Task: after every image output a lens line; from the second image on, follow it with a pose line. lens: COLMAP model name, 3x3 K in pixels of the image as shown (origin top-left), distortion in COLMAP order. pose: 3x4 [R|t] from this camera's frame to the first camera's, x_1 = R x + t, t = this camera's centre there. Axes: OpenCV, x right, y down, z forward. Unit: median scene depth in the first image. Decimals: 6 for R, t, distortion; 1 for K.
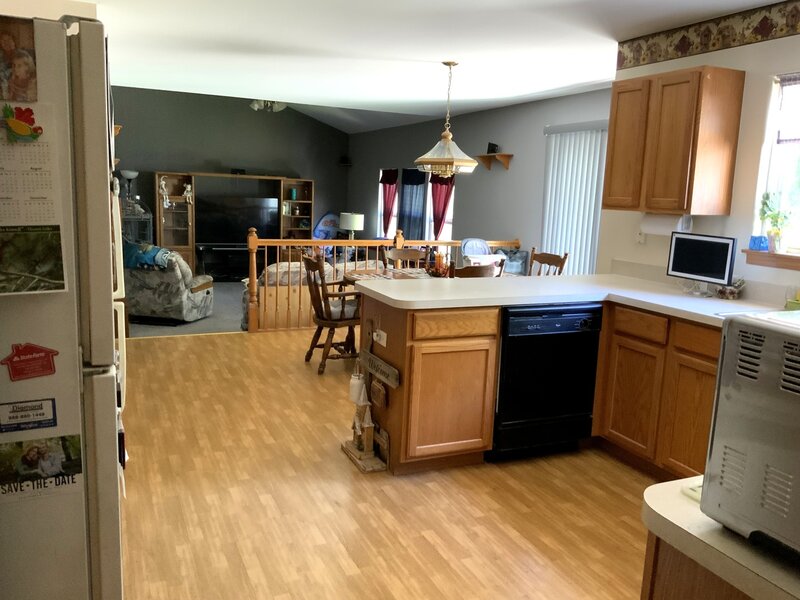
lens RADIAL K [[658.4, 0, 401.2], [0, 658.4, 305.2], [0, 0, 1]] dist [0.059996, -0.101809]
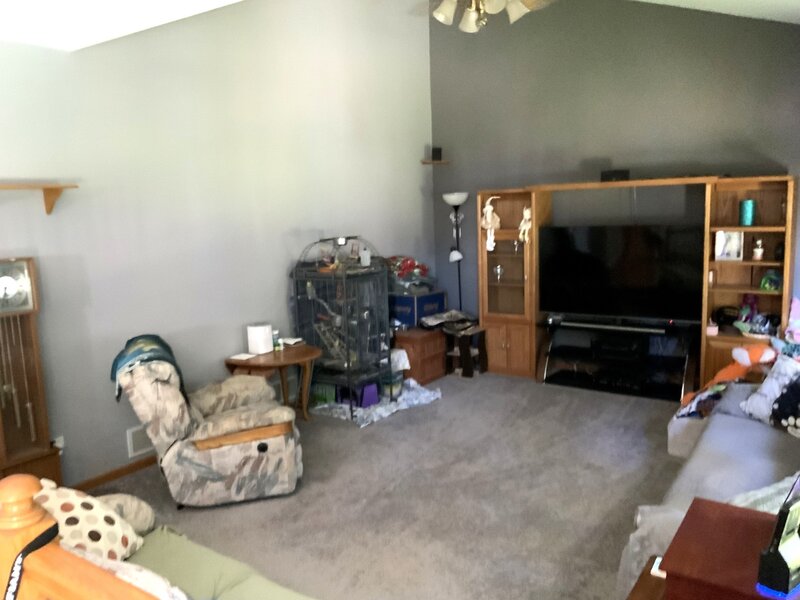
lens RADIAL K [[658.4, 0, 402.2], [0, 658.4, 305.5], [0, 0, 1]] dist [0.059996, -0.101809]
pose [[0.497974, 0.071559, -0.864235, 0.230902], [-0.091241, 0.995382, 0.029845, -0.213185], [0.862379, 0.063992, 0.502203, 1.260357]]
